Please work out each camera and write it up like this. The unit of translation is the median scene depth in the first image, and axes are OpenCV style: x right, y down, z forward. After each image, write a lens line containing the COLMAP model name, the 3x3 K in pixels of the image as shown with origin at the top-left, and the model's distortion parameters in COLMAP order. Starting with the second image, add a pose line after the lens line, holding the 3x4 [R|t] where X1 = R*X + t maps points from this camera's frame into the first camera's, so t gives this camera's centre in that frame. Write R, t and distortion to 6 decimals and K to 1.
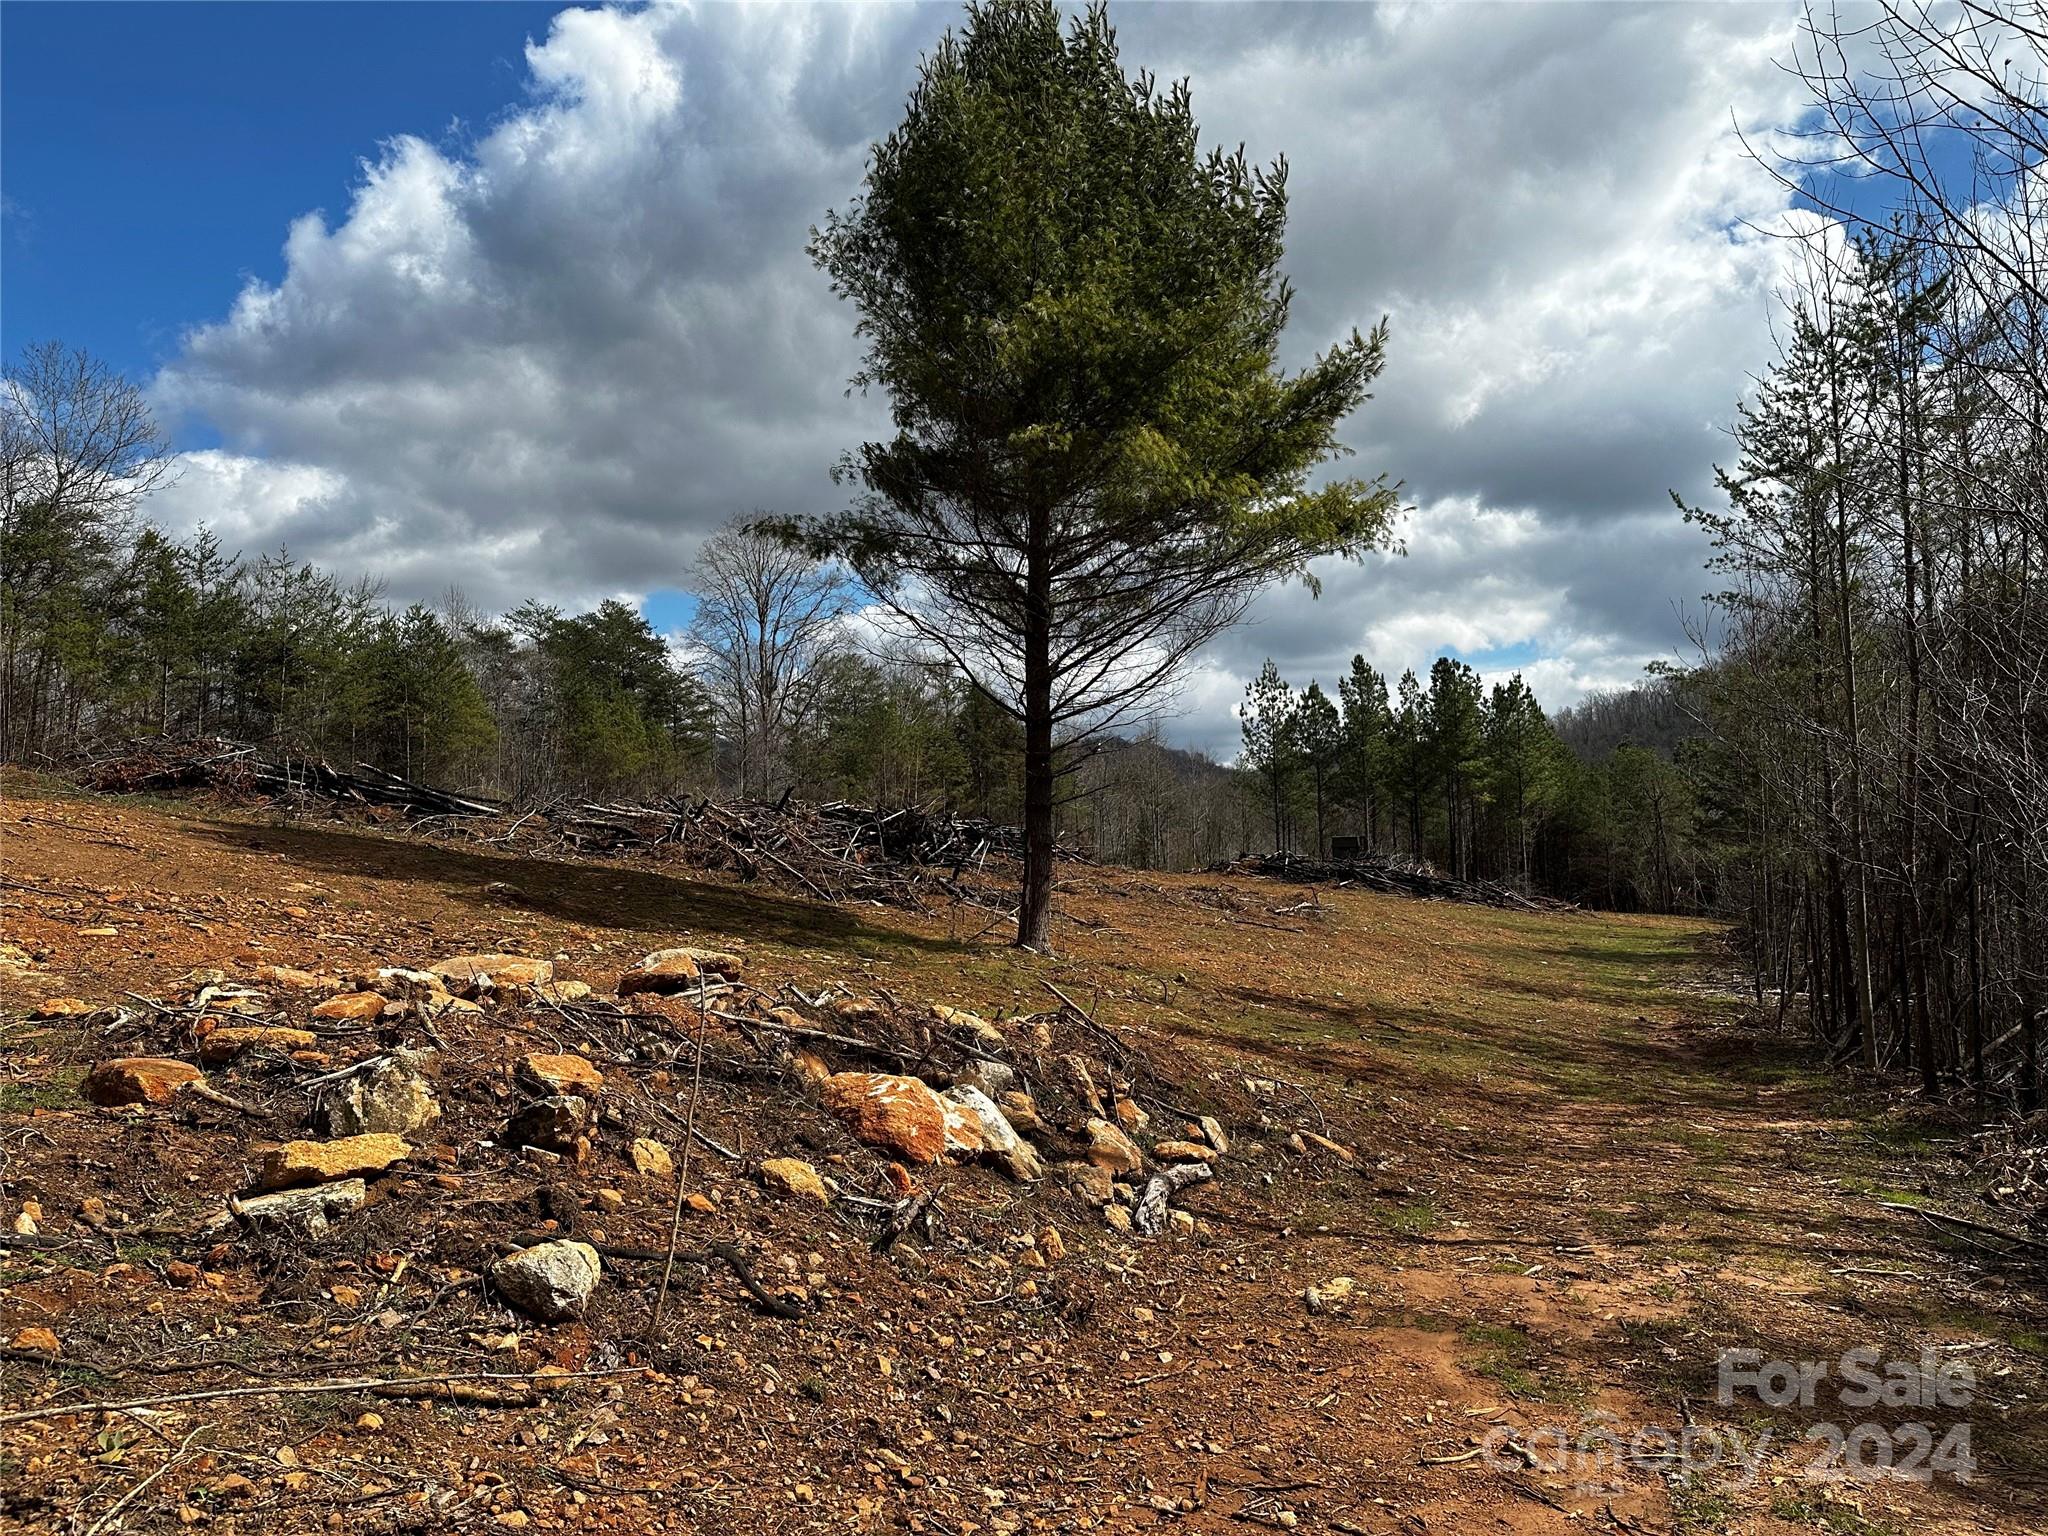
lens RADIAL K [[1431.4, 0, 1029.7], [0, 1431.4, 772.5], [0, 0, 1]] dist [0.005163, 0.000232]
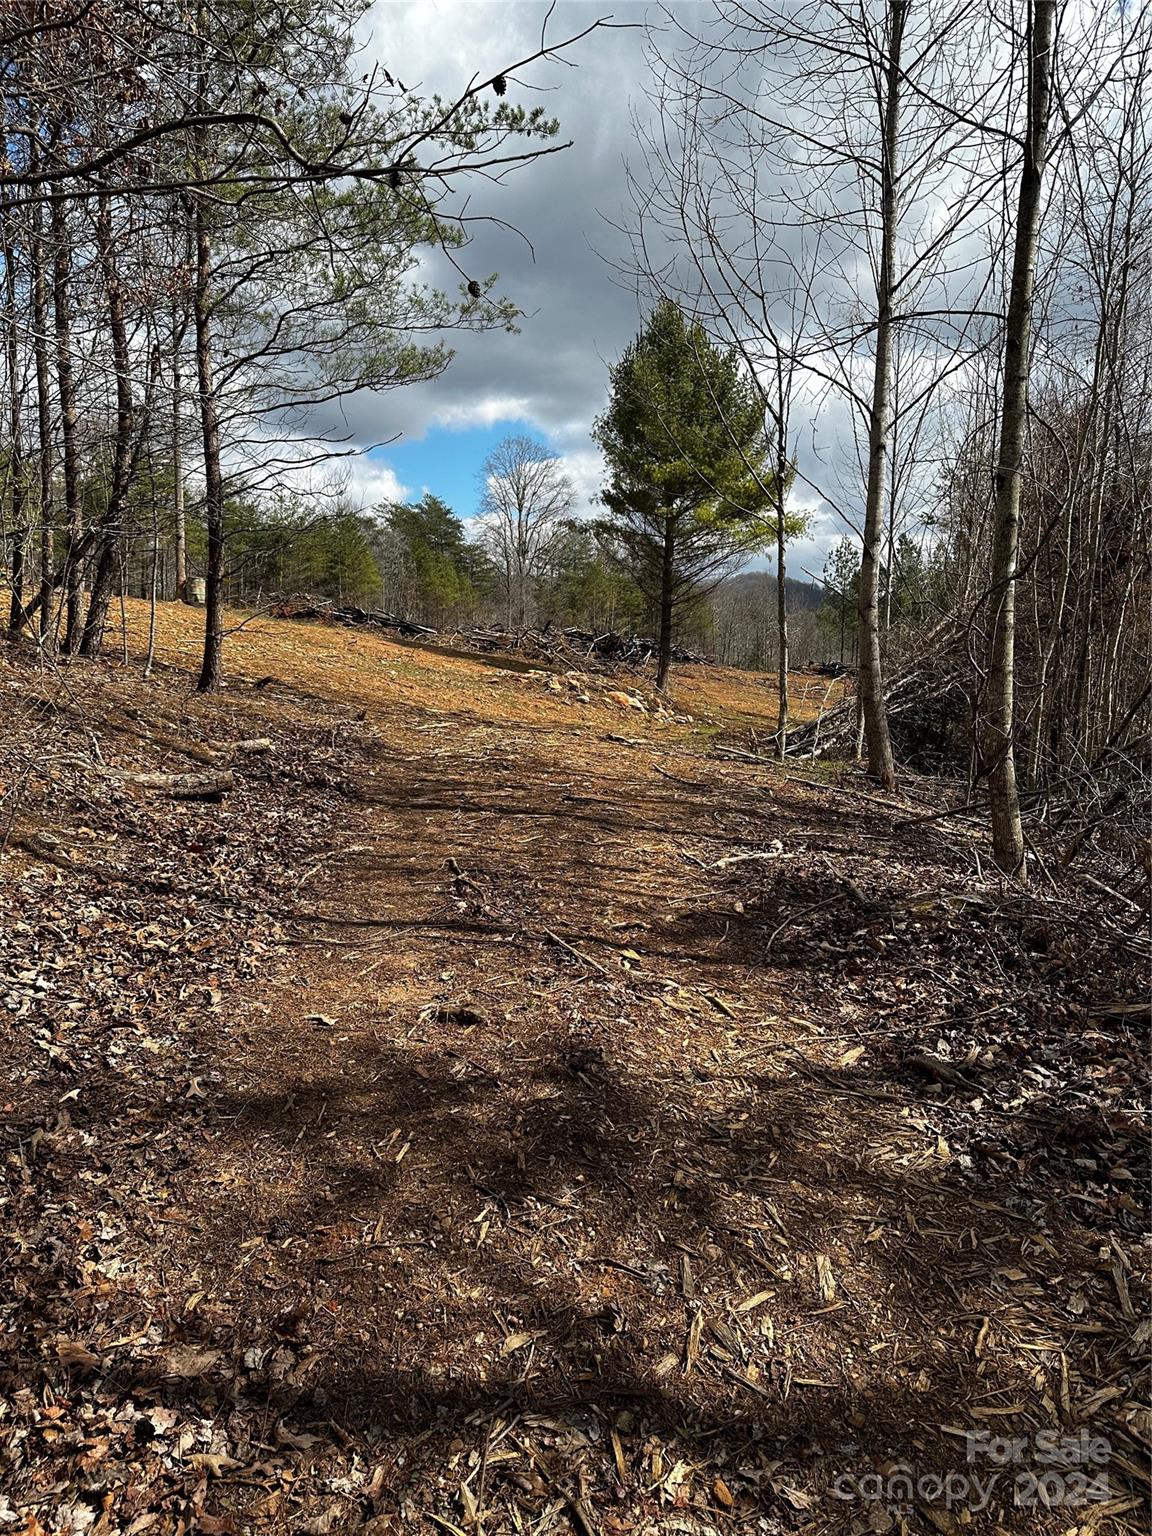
lens RADIAL K [[1129.5, 0, 580.9], [0, 1129.5, 780.0], [0, 0, 1]] dist [0.126609, -0.138622]
pose [[0.994529, 0.036715, -0.097791, 0.021543], [-0.020449, 0.986511, 0.162413, -0.017977], [0.102435, -0.159525, 0.981865, -0.369338]]
